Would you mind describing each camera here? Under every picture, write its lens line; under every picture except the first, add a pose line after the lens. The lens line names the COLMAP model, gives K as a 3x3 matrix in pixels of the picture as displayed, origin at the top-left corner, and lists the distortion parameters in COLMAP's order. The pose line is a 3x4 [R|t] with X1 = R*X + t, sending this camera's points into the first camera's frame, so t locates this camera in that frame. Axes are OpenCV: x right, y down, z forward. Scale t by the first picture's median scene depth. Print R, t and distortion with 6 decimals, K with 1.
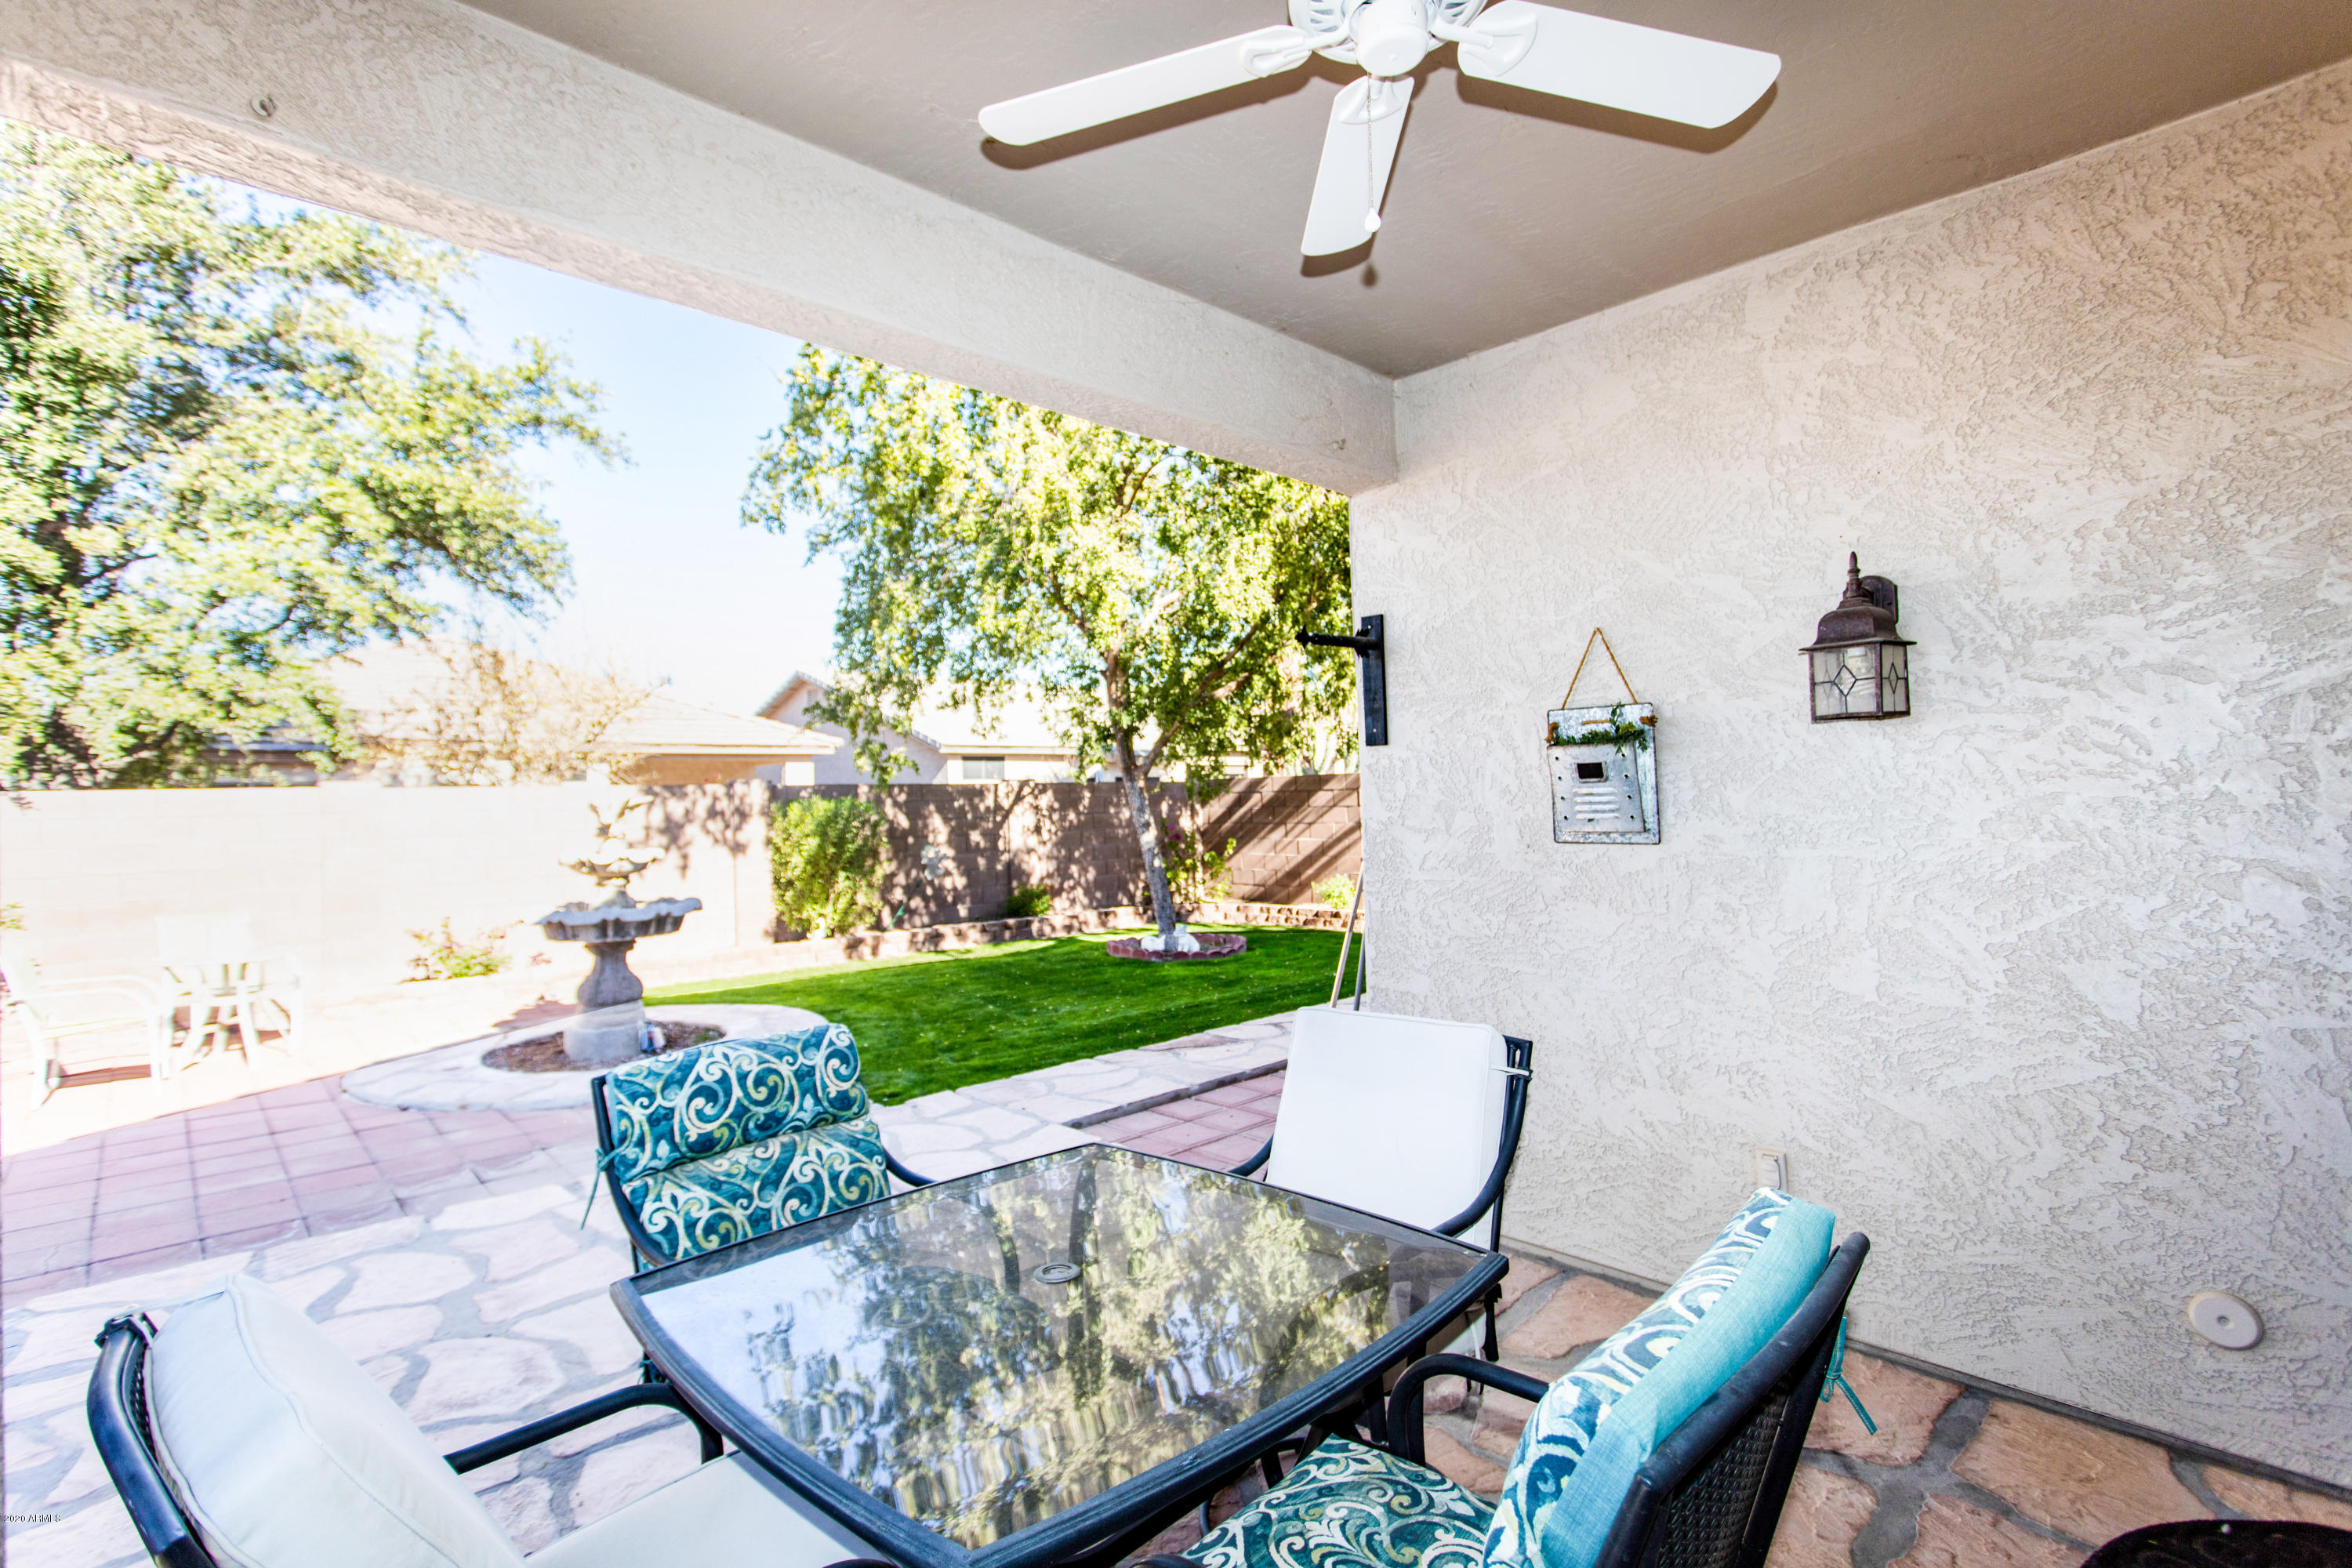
lens RADIAL K [[1137.9, 0, 1167.7], [0, 1137.9, 778.7], [0, 0, 1]] dist [-0.001893, 0.001222]
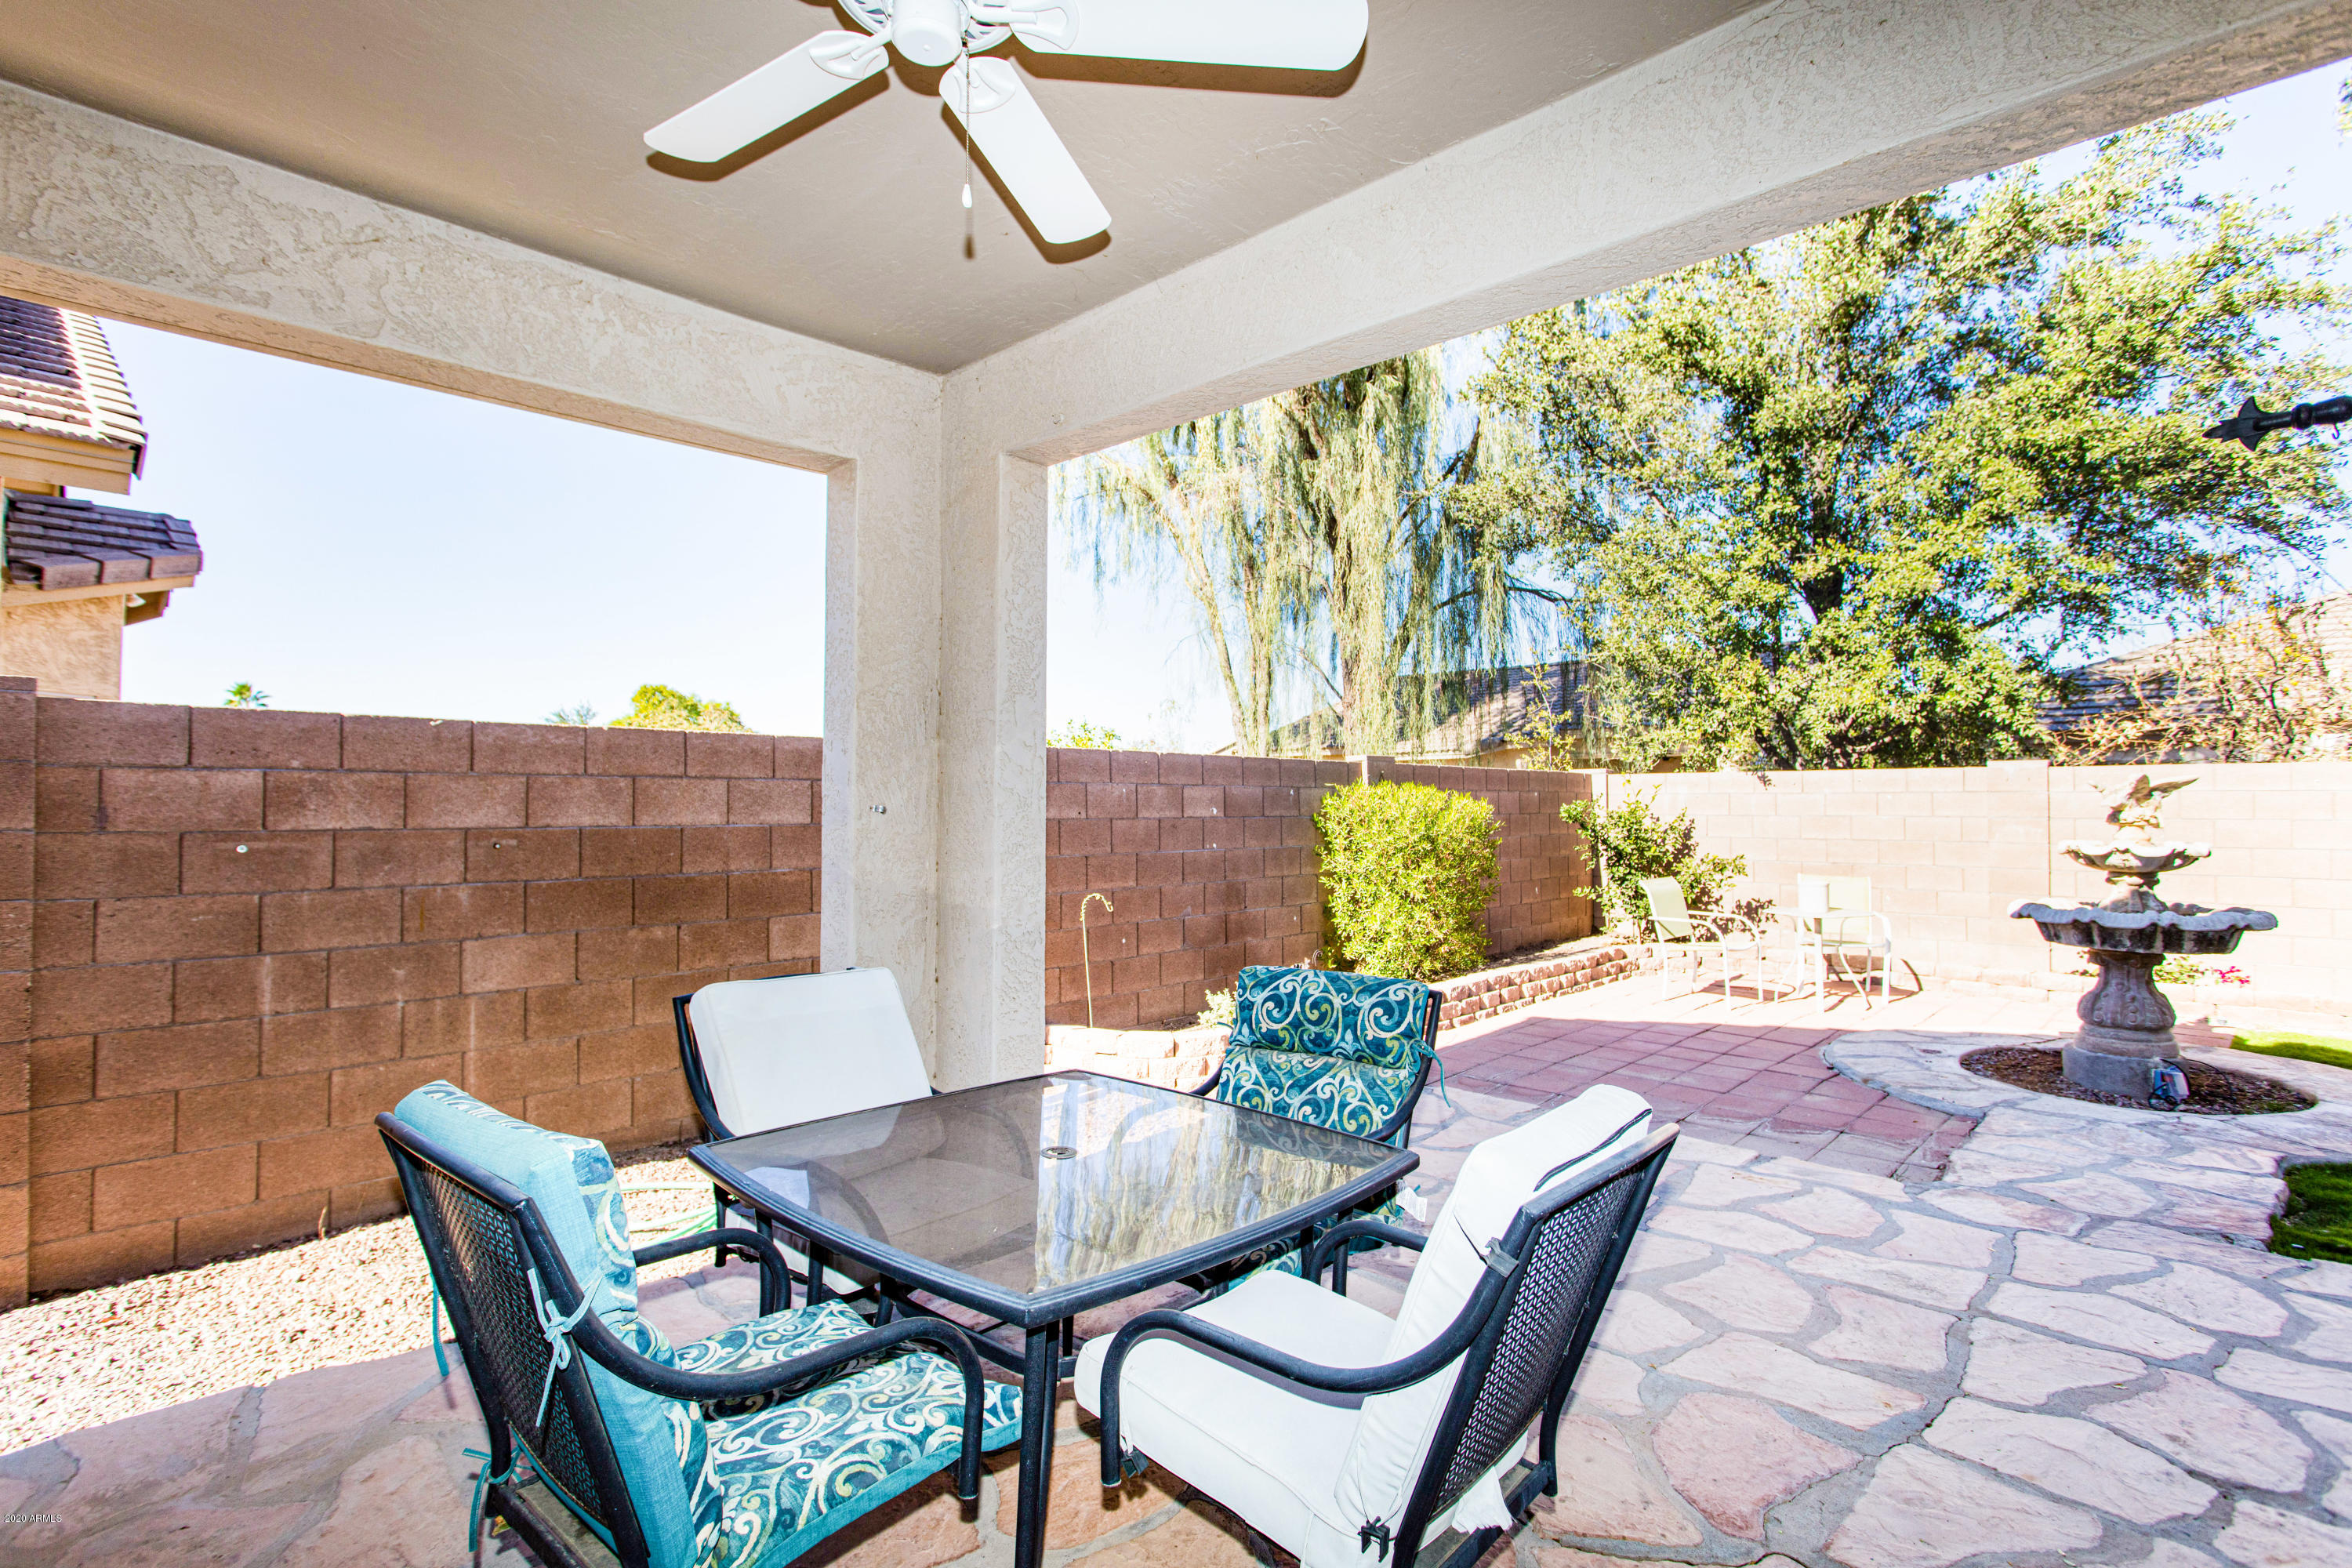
lens RADIAL K [[1137.9, 0, 1168.0], [0, 1137.9, 790.1], [0, 0, 1]] dist [-0.001893, 0.001222]
pose [[0.047297, 0.010161, -0.998829, 0.819198], [0.016179, 0.999809, 0.010937, 0.019255], [0.998750, -0.016677, 0.047123, 0.761890]]
